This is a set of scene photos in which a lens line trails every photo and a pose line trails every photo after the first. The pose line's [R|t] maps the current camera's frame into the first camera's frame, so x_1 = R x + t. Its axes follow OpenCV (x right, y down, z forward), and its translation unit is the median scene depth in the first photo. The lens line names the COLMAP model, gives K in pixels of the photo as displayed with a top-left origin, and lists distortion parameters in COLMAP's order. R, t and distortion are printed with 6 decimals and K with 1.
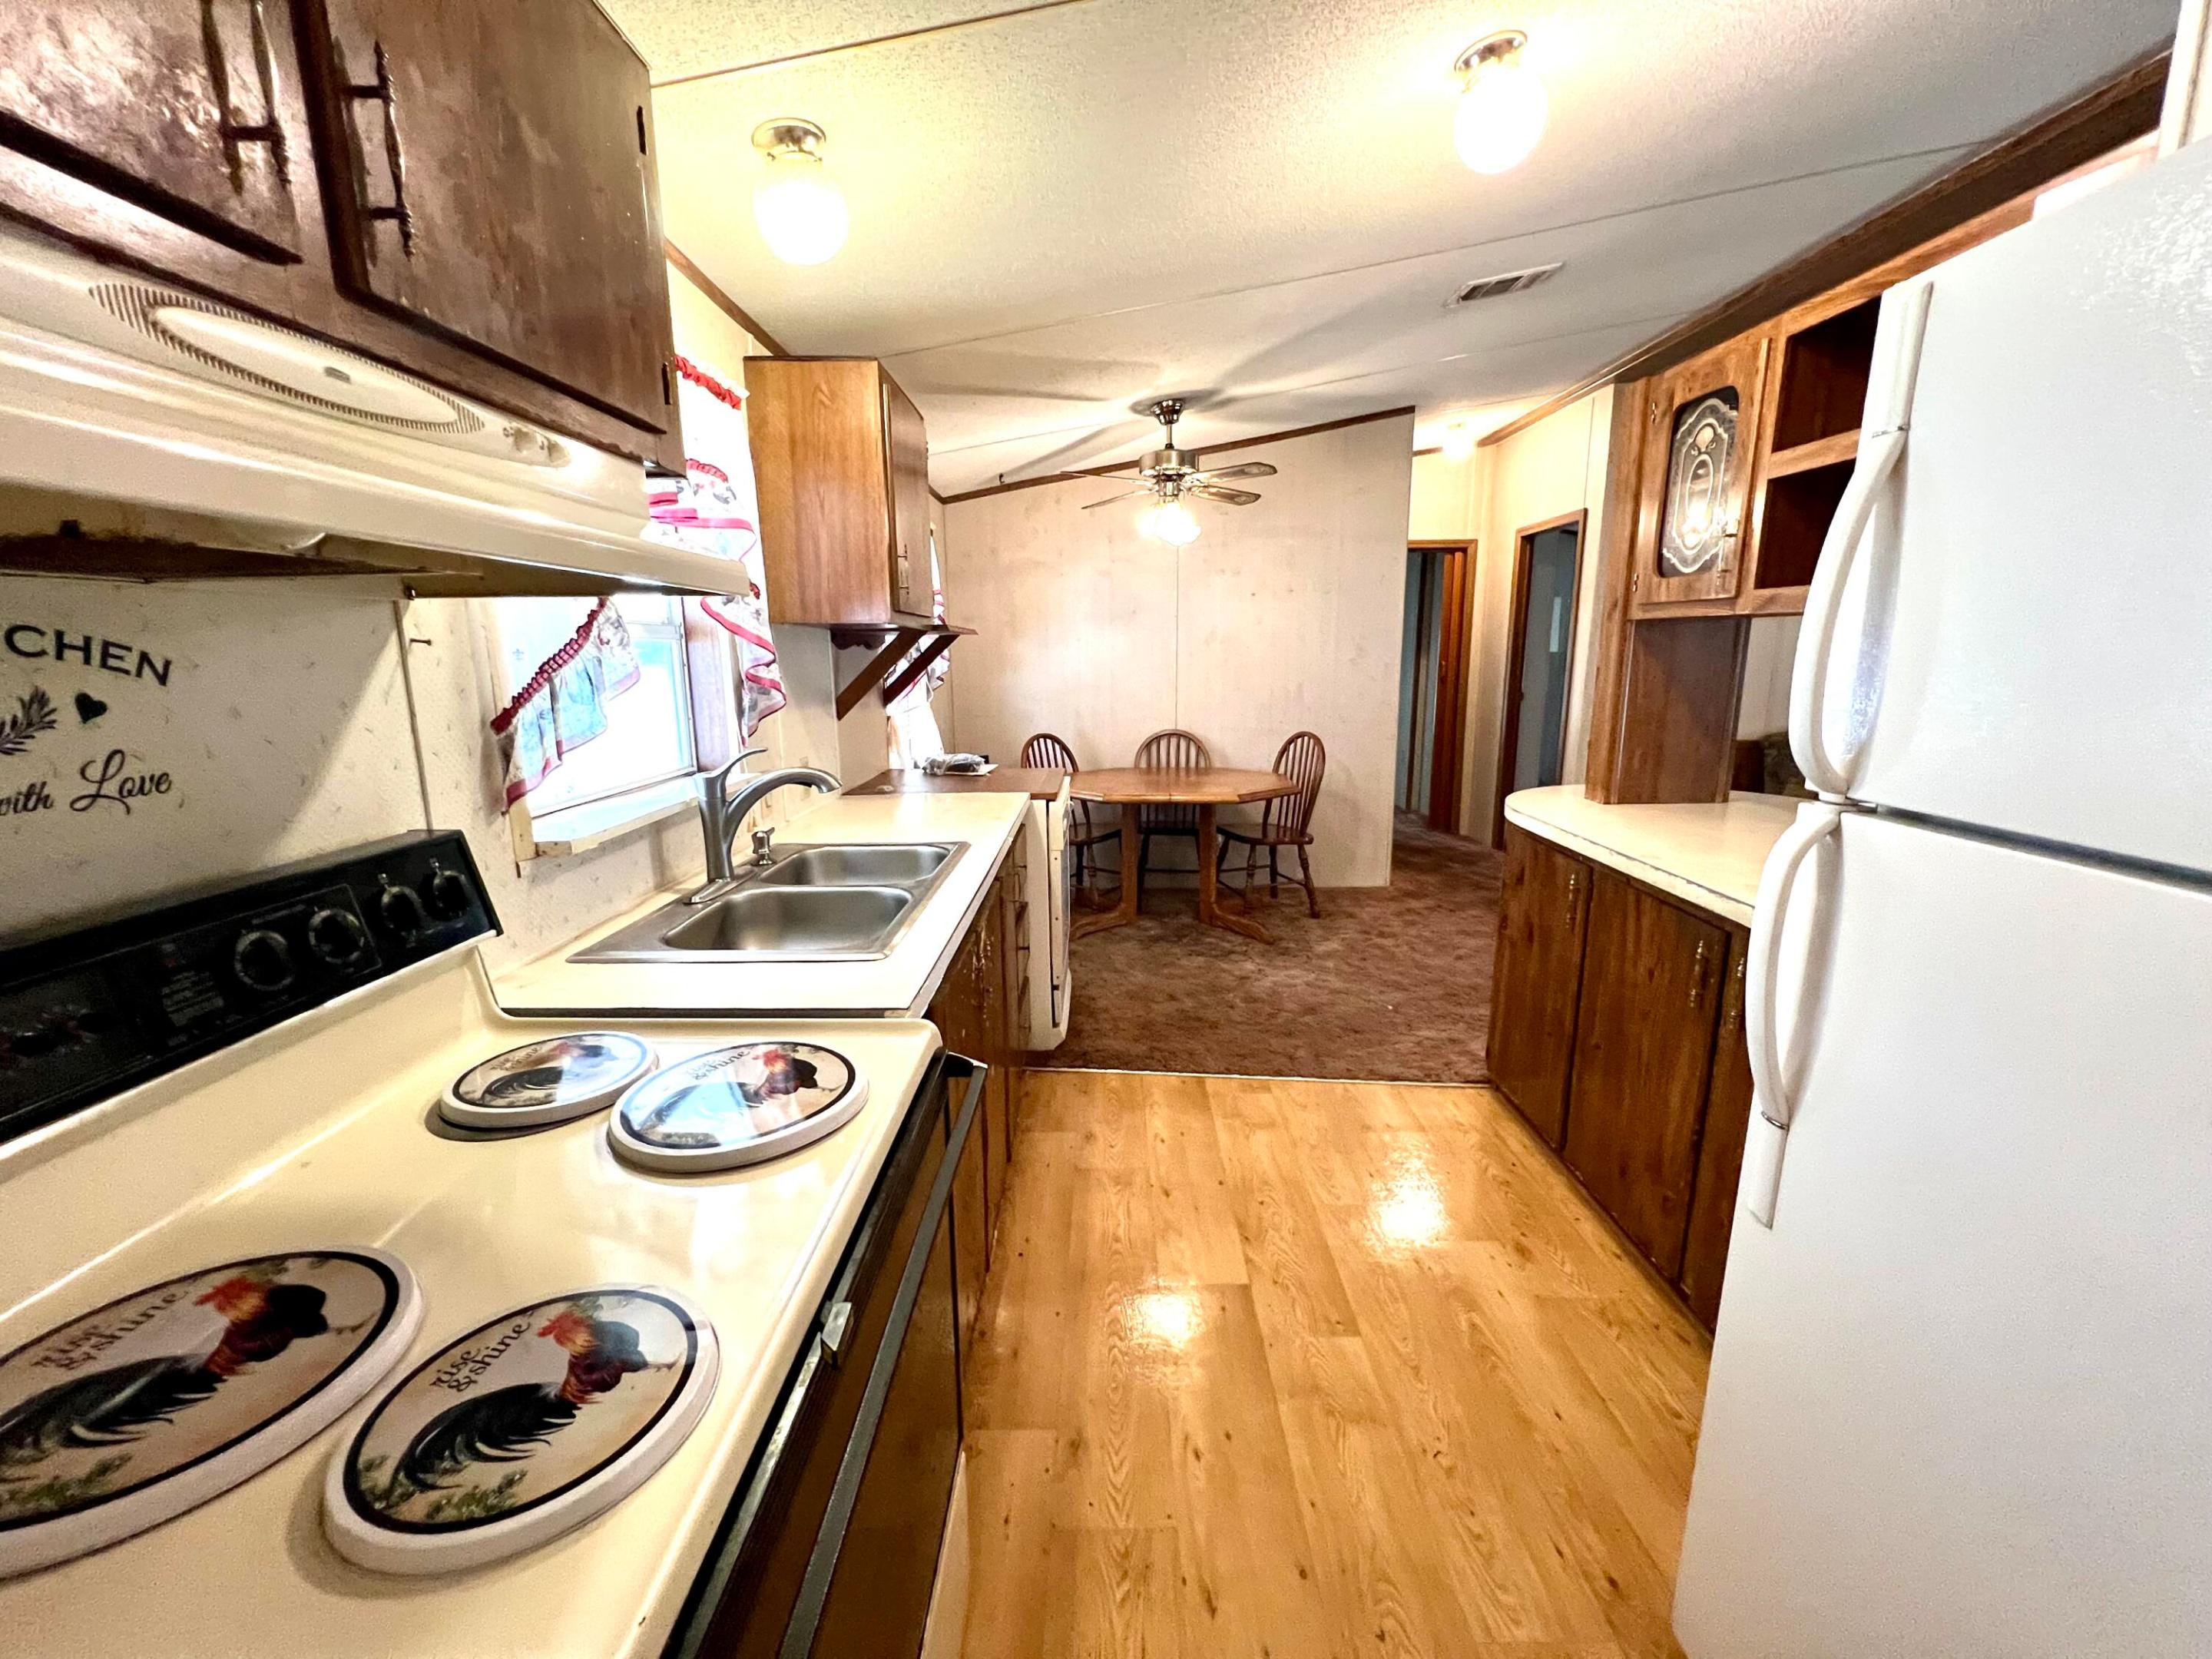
lens RADIAL K [[884.9, 0, 1109.6], [0, 884.9, 832.9], [0, 0, 1]] dist [-0.003918, 0.000344]
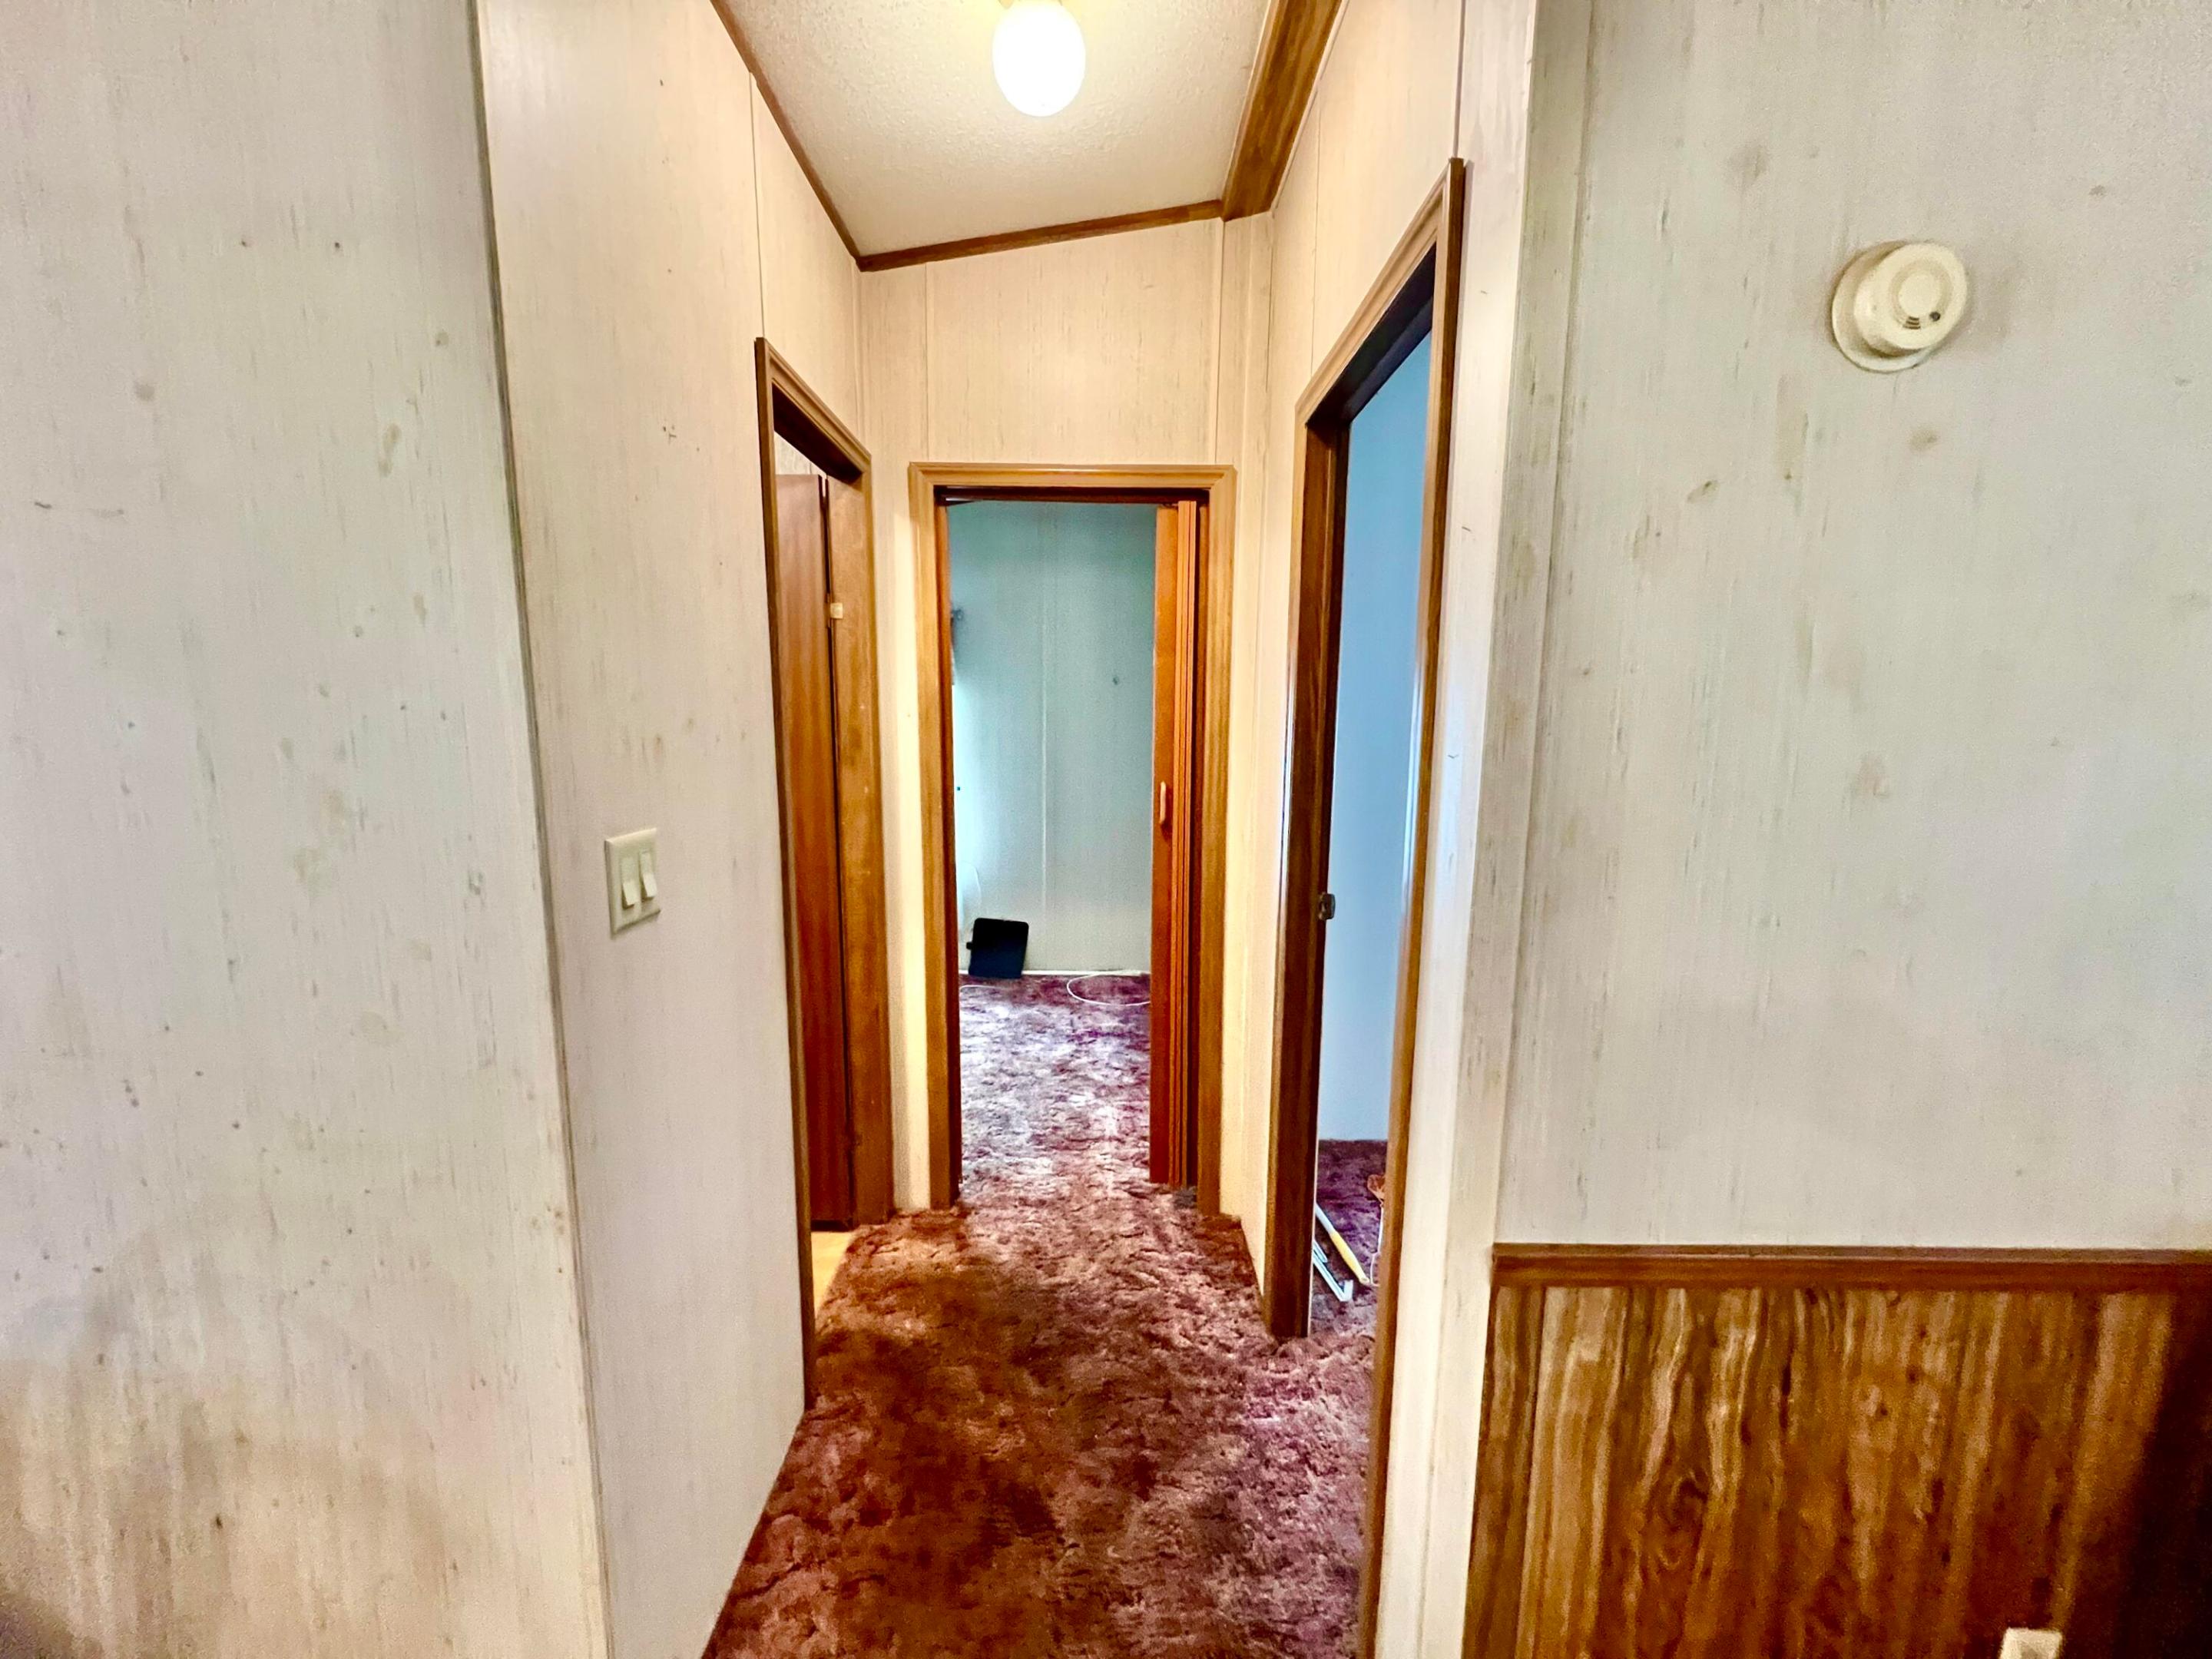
lens RADIAL K [[884.9, 0, 1107.6], [0, 884.9, 825.8], [0, 0, 1]] dist [-0.003918, 0.000344]
pose [[0.999760, 0.018980, 0.010922, 0.769726], [-0.018182, 0.997449, -0.069025, -0.324724], [-0.012204, 0.068810, 0.997555, 1.352215]]
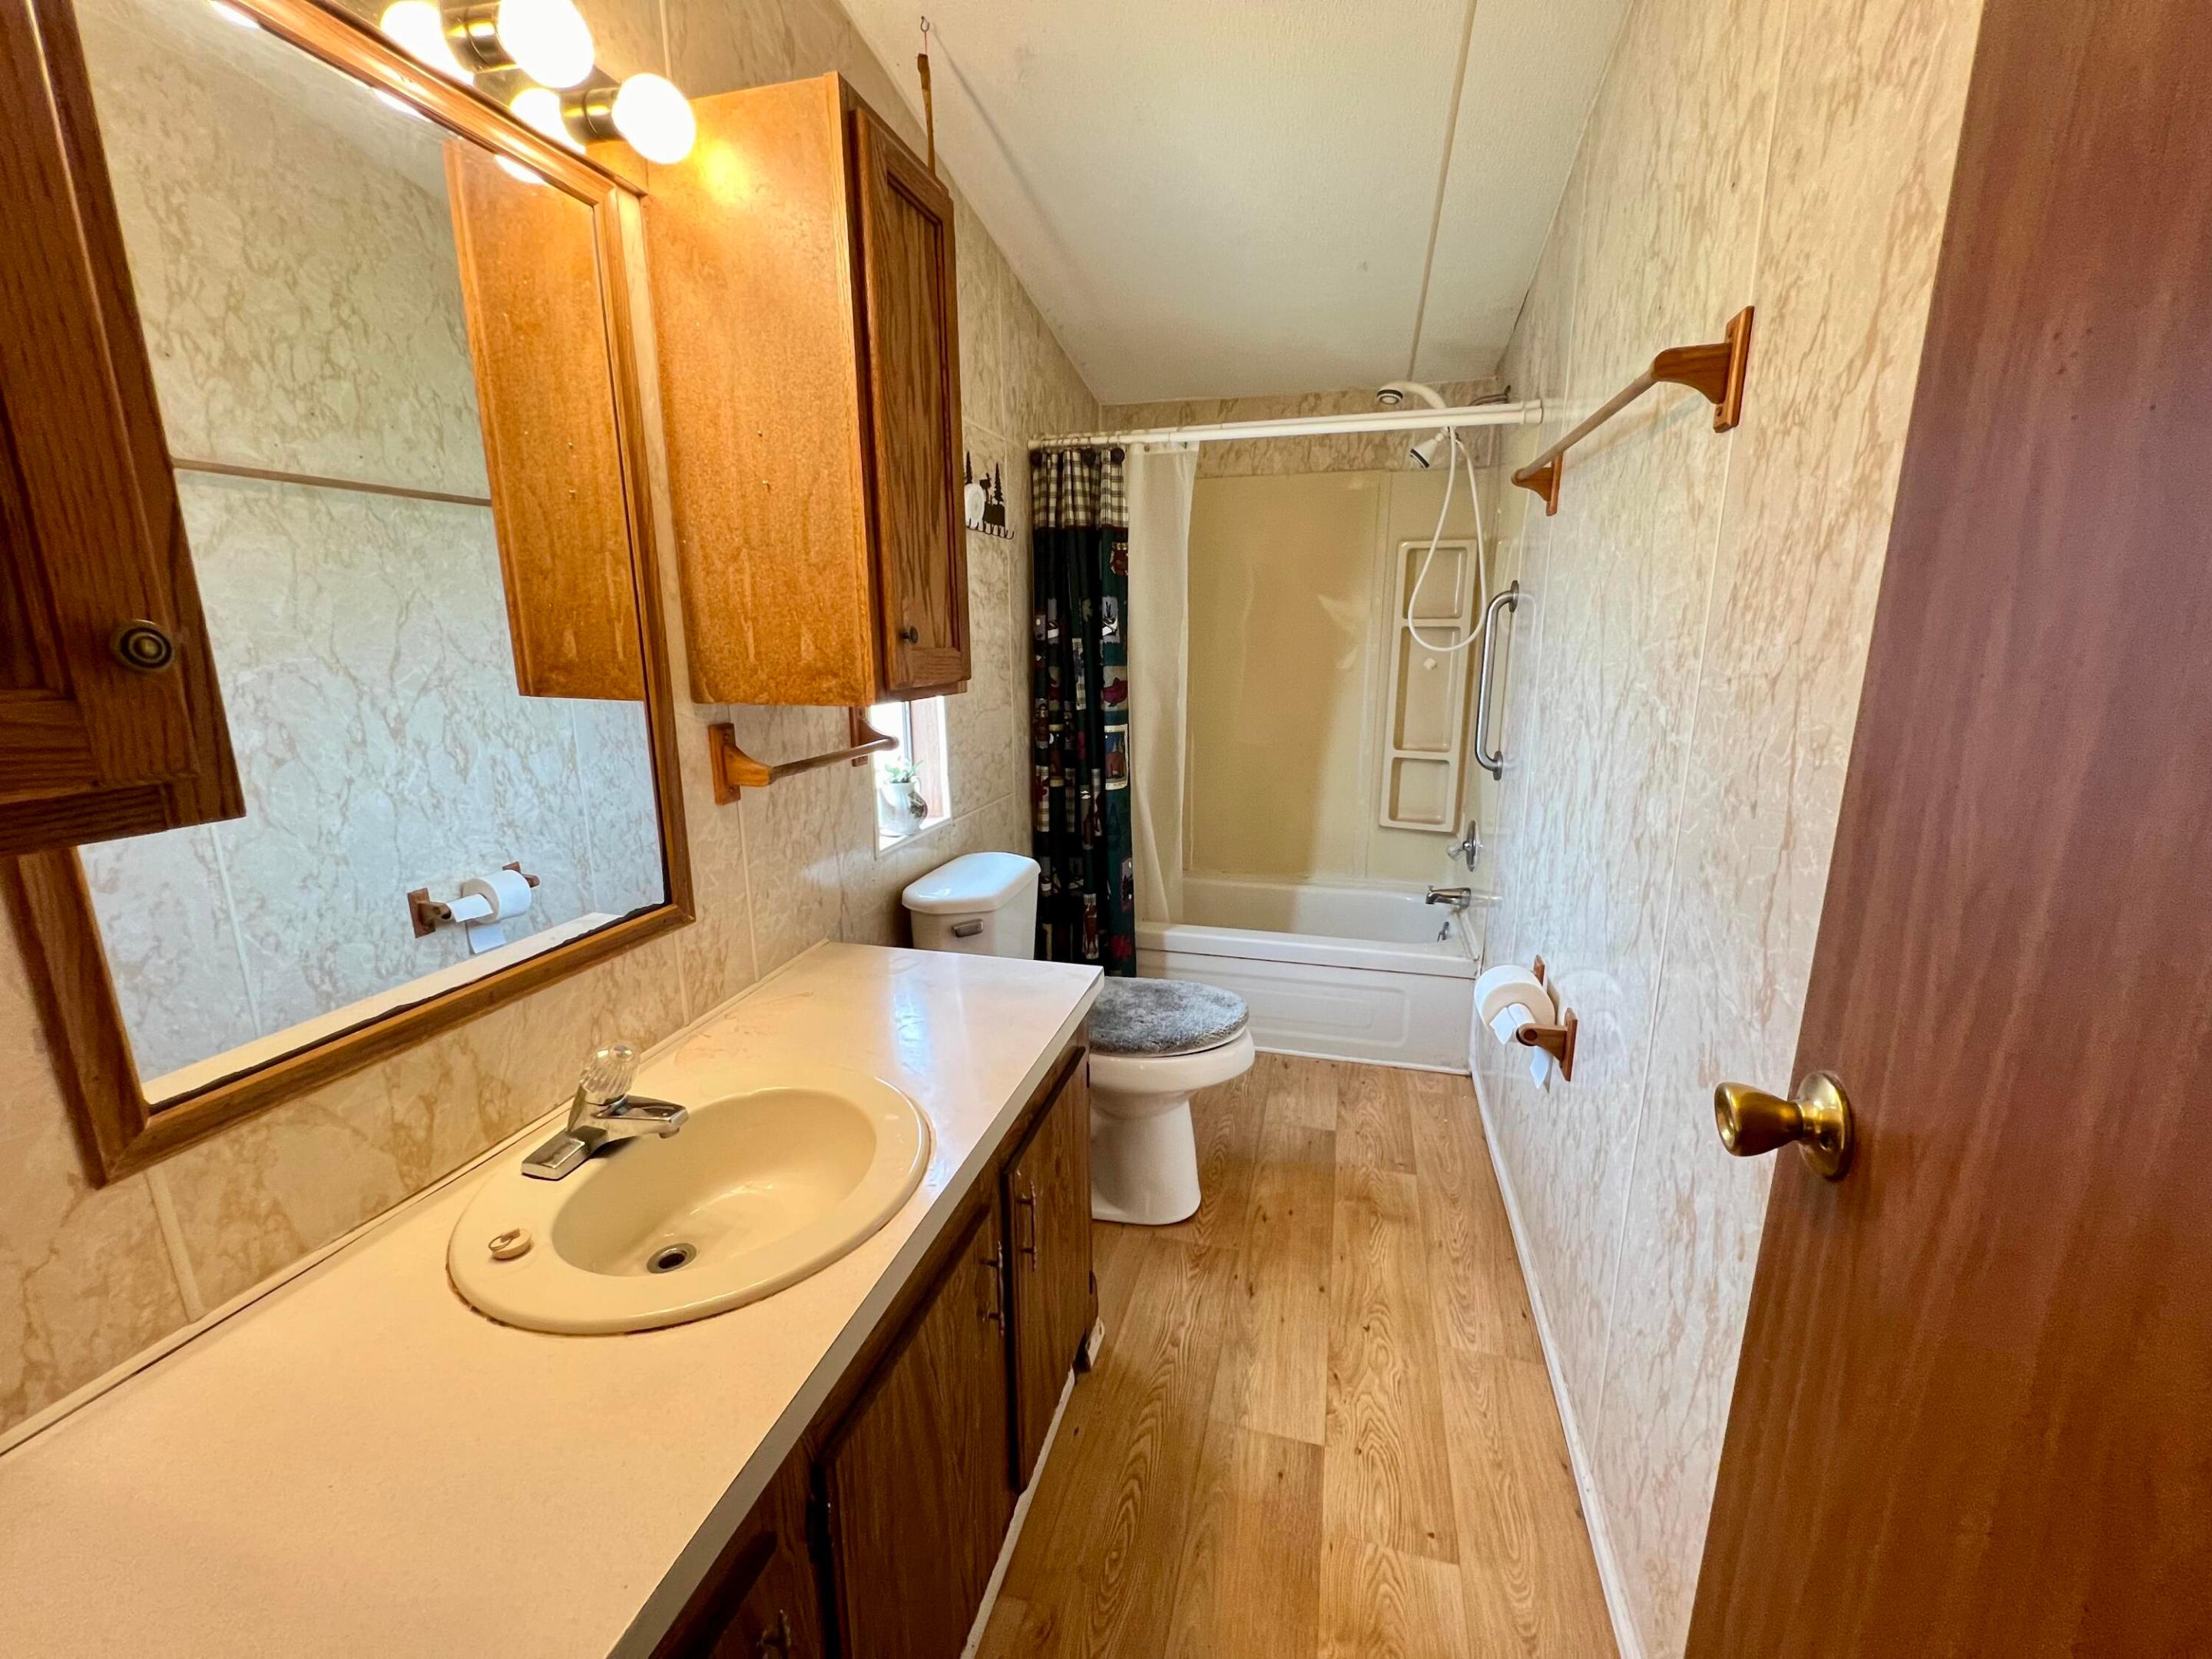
lens RADIAL K [[884.9, 0, 1119.9], [0, 884.9, 826.3], [0, 0, 1]] dist [-0.003918, 0.000344]
pose [[0.967081, 0.064319, -0.246207, 0.096138], [-0.060106, 0.997889, 0.024598, -0.029490], [0.247269, -0.008989, 0.968905, 0.140514]]
